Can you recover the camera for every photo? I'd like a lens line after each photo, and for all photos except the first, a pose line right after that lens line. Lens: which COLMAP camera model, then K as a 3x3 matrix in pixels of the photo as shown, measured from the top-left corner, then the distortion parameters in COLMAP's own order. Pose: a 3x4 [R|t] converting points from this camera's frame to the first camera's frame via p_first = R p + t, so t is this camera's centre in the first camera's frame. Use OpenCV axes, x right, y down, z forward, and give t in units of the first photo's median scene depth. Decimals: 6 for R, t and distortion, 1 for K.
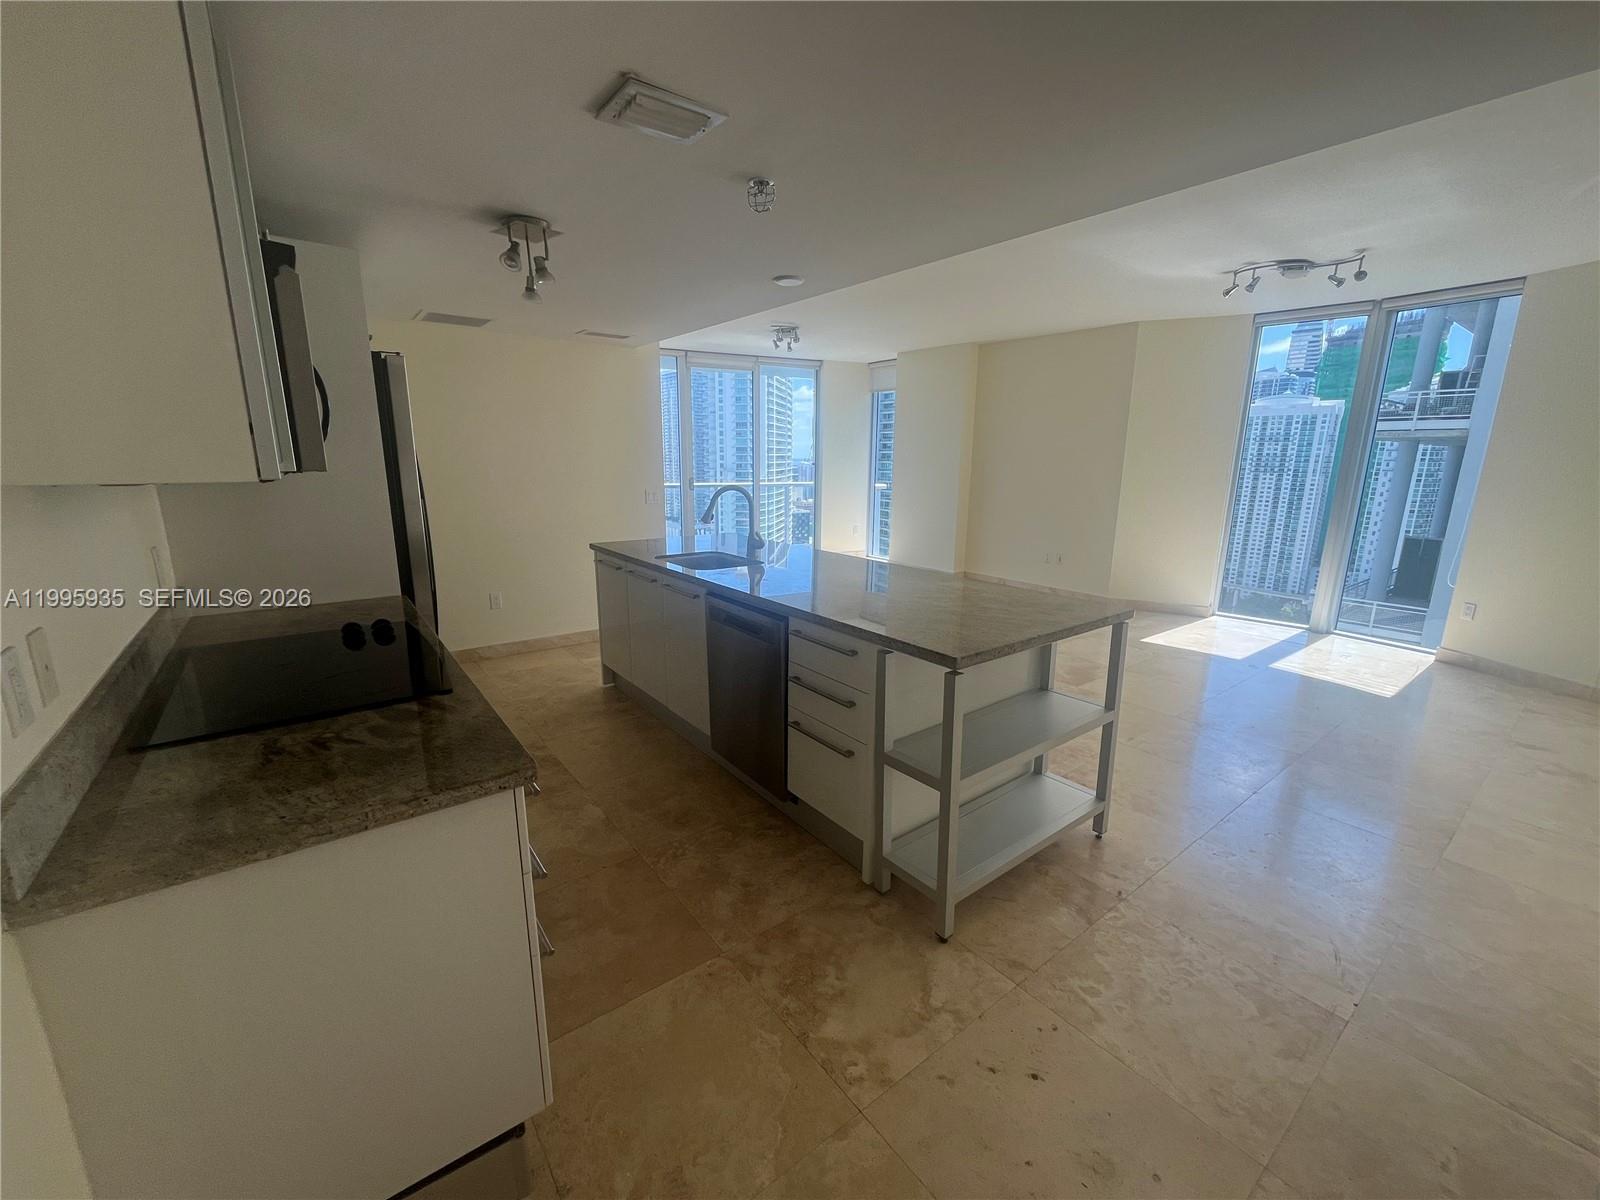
lens RADIAL K [[649.4, 0, 800.9], [0, 649.4, 599.0], [0, 0, 1]] dist [0.001478, 0.000213]
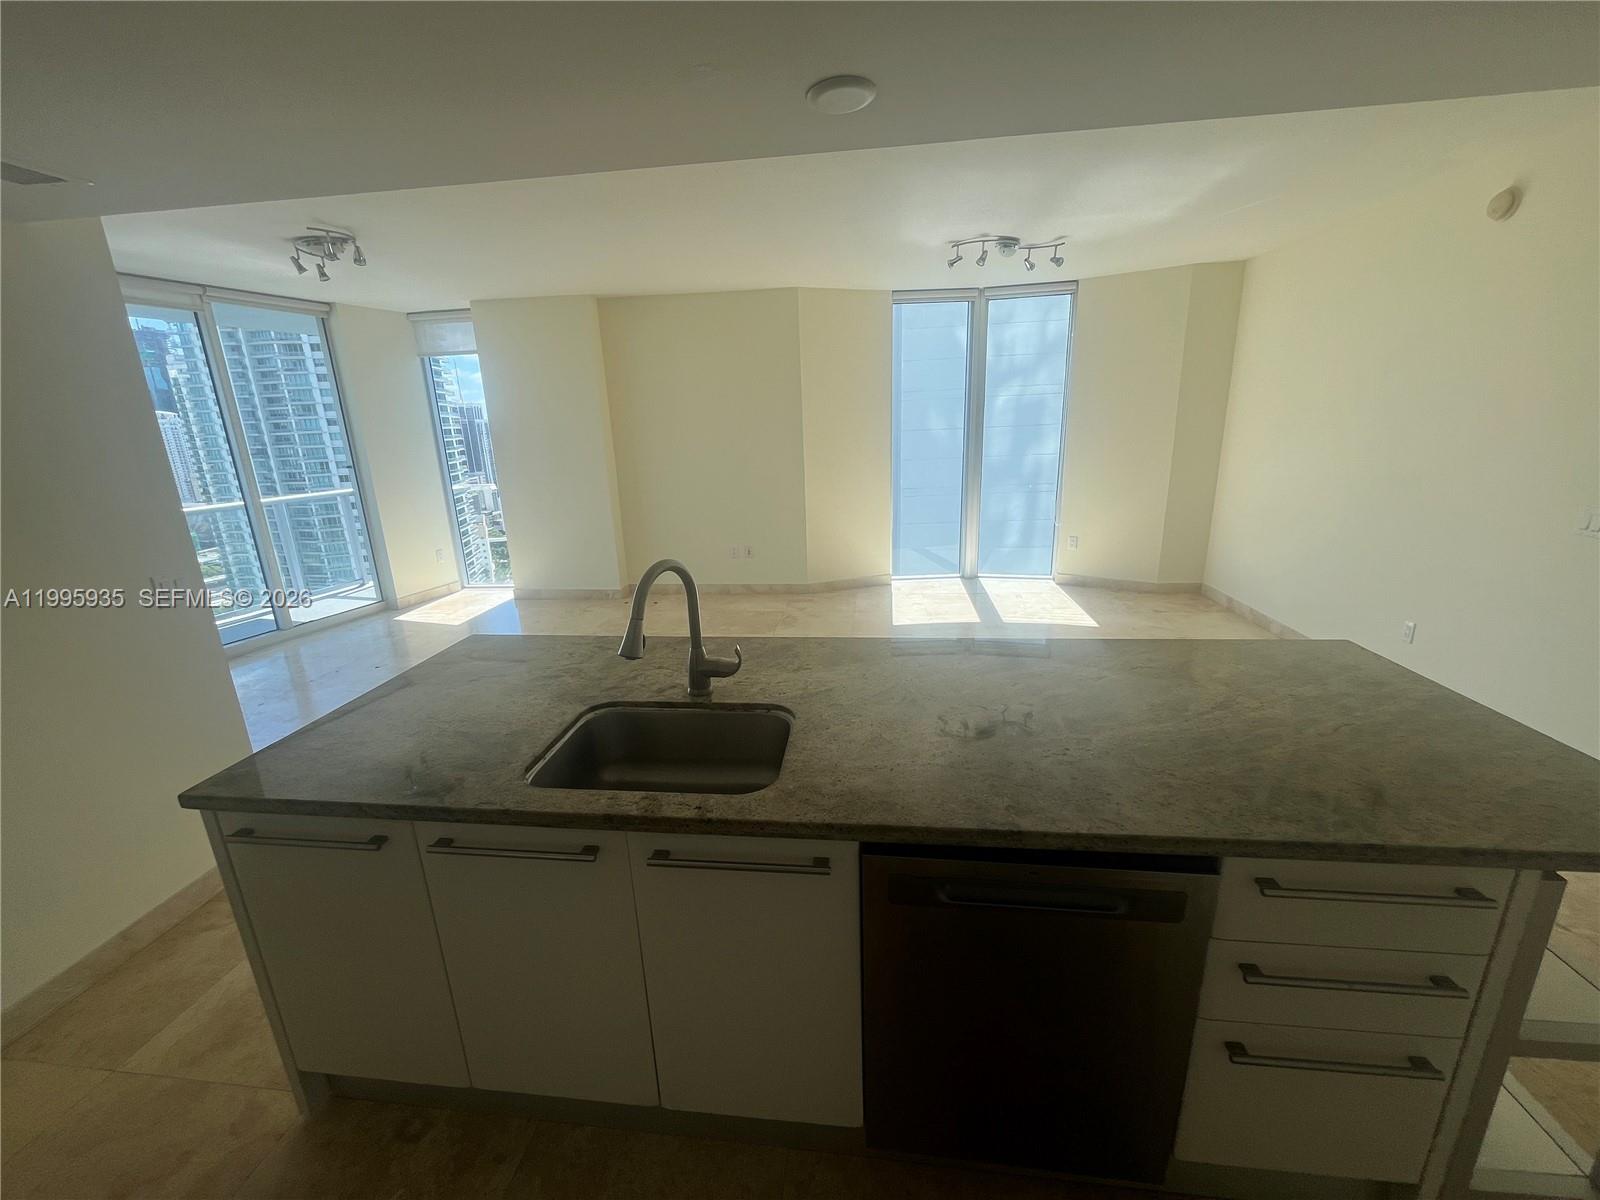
lens RADIAL K [[649.4, 0, 799.6], [0, 649.4, 595.4], [0, 0, 1]] dist [0.001478, 0.000213]
pose [[0.701497, -0.220944, 0.677559, -0.270523], [0.196078, 0.973873, 0.114563, -0.143758], [-0.685168, 0.052489, 0.726491, 0.475051]]
